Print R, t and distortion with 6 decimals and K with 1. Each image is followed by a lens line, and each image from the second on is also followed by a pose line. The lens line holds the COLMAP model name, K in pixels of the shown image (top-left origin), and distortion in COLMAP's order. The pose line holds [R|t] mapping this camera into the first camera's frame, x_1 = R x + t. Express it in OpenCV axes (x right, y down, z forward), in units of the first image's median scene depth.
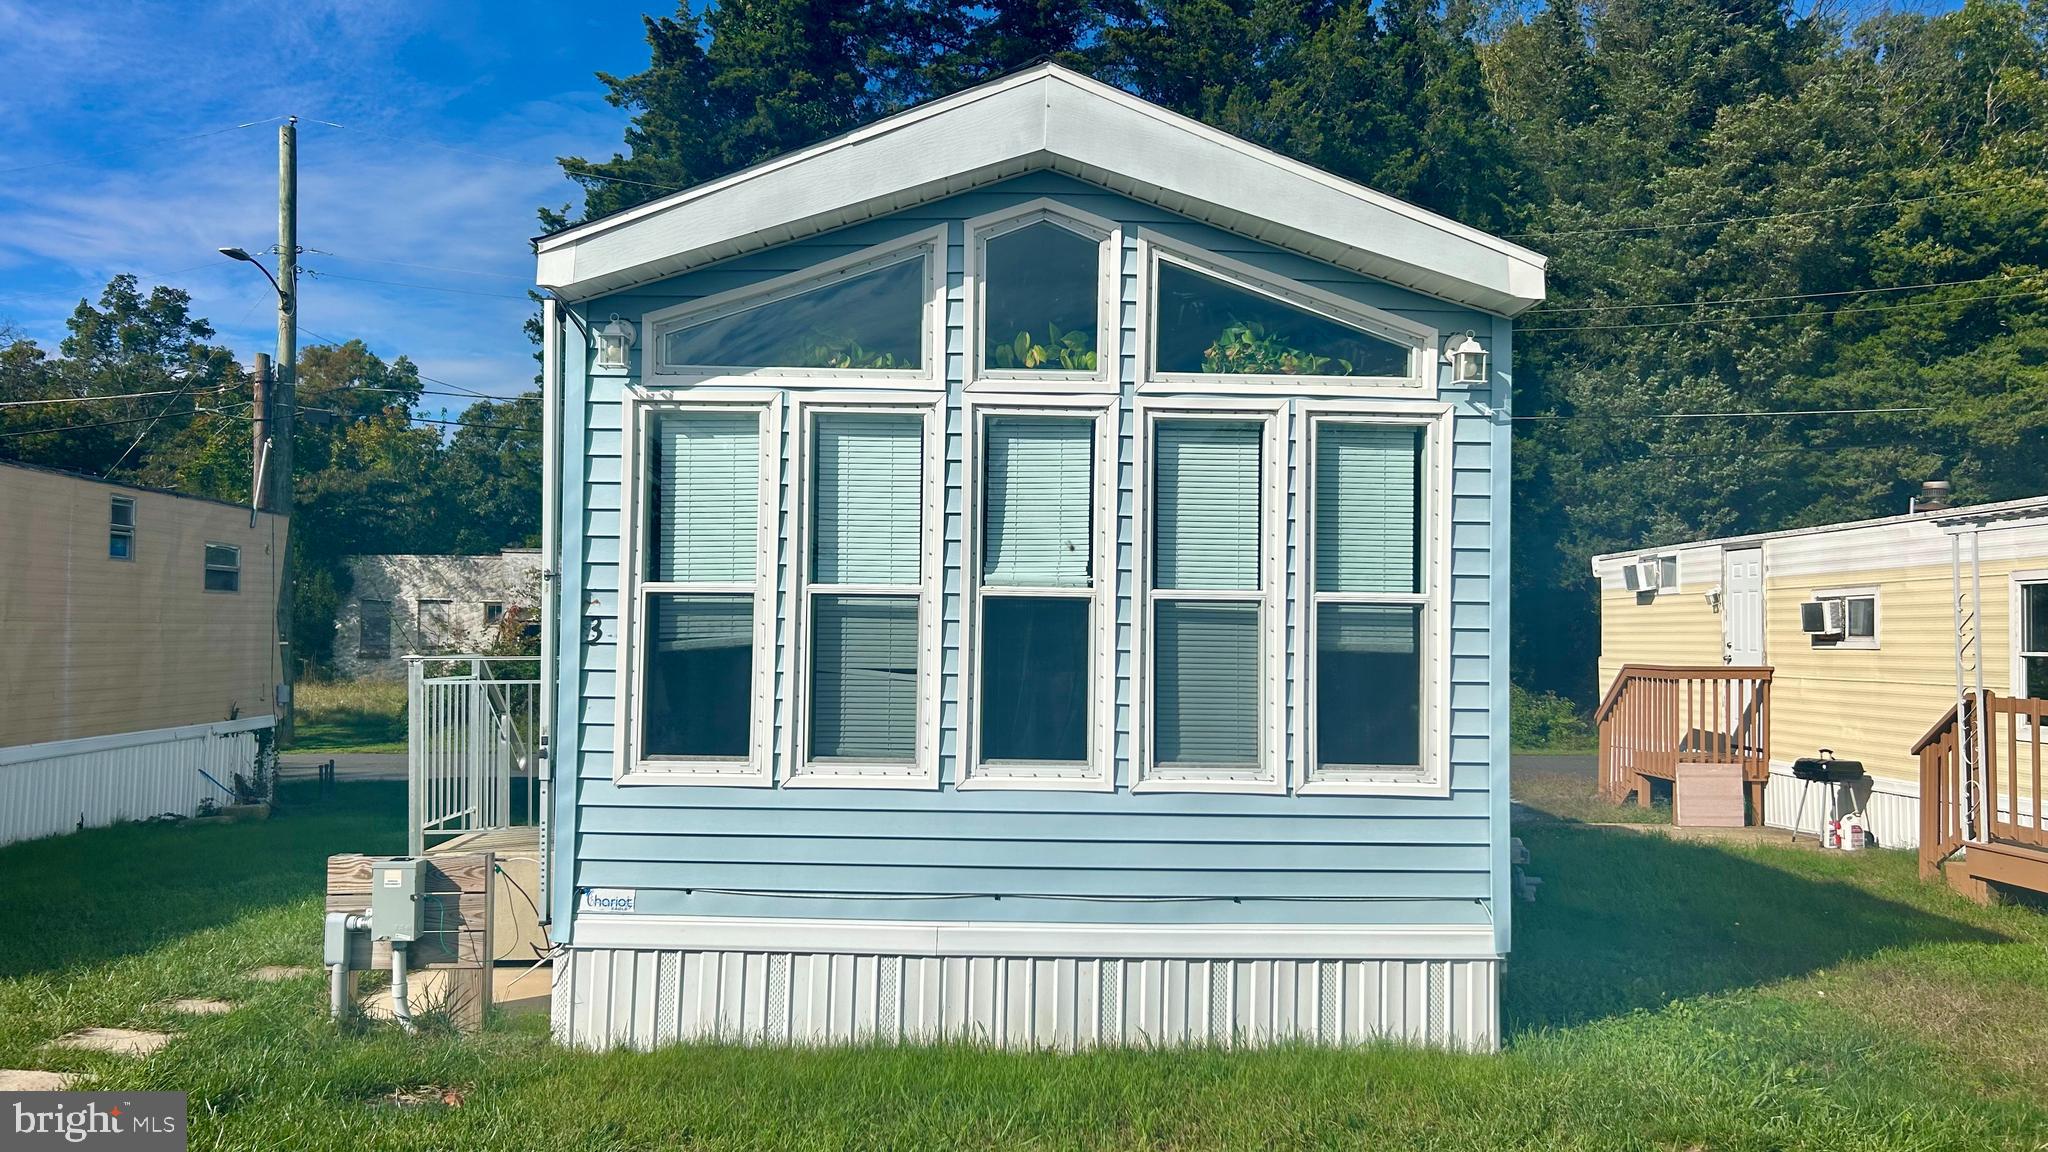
lens RADIAL K [[1550.8, 0, 1024.0], [0, 1550.8, 576.0], [0, 0, 1]] dist [0.052696, -0.001068]
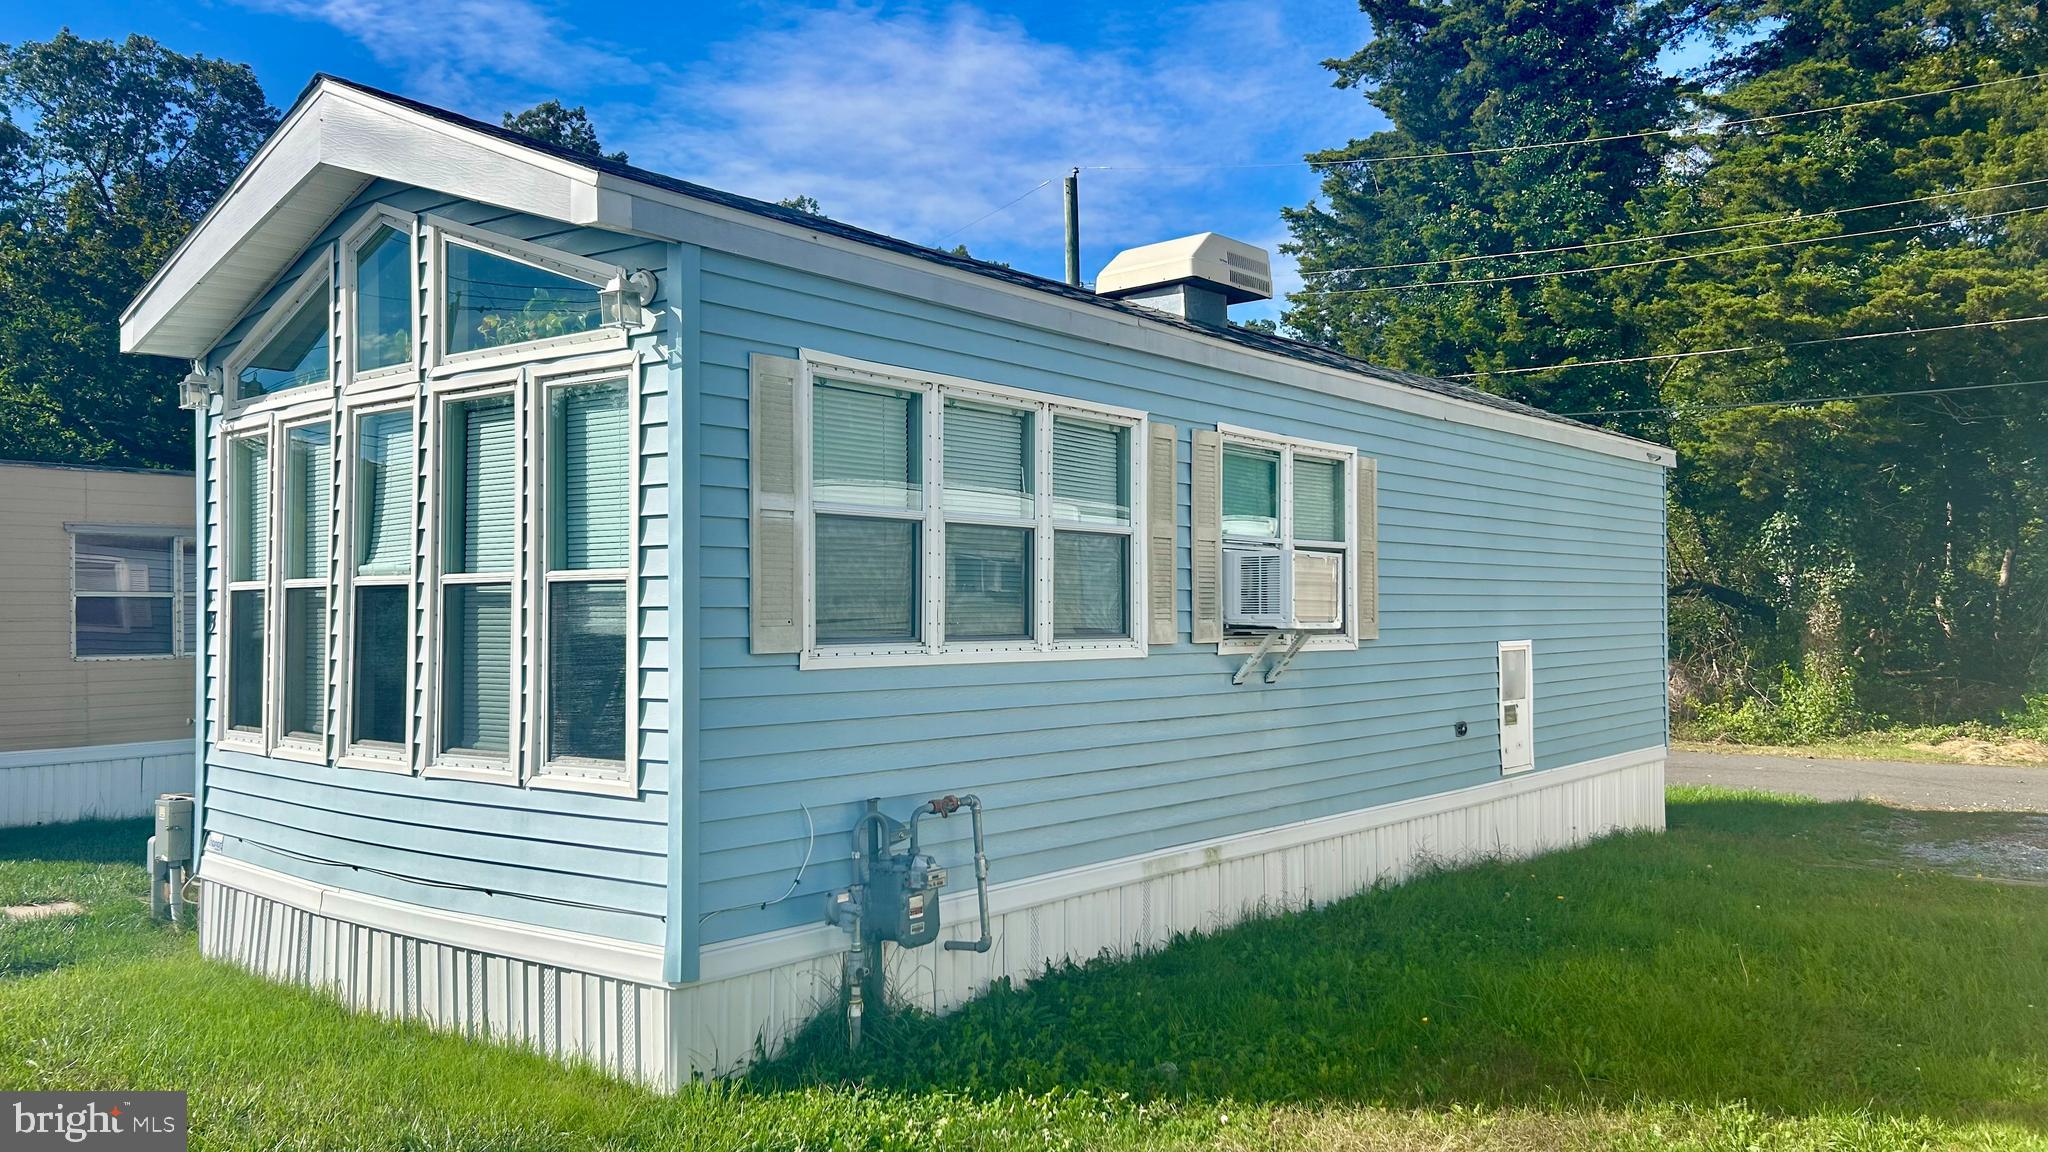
lens RADIAL K [[1550.8, 0, 1024.0], [0, 1550.8, 576.0], [0, 0, 1]] dist [0.052696, -0.001068]
pose [[0.759984, -0.033600, -0.649073, 1.011797], [0.040979, 0.999153, -0.003742, 0.028492], [0.648649, -0.023754, 0.760717, 0.473508]]
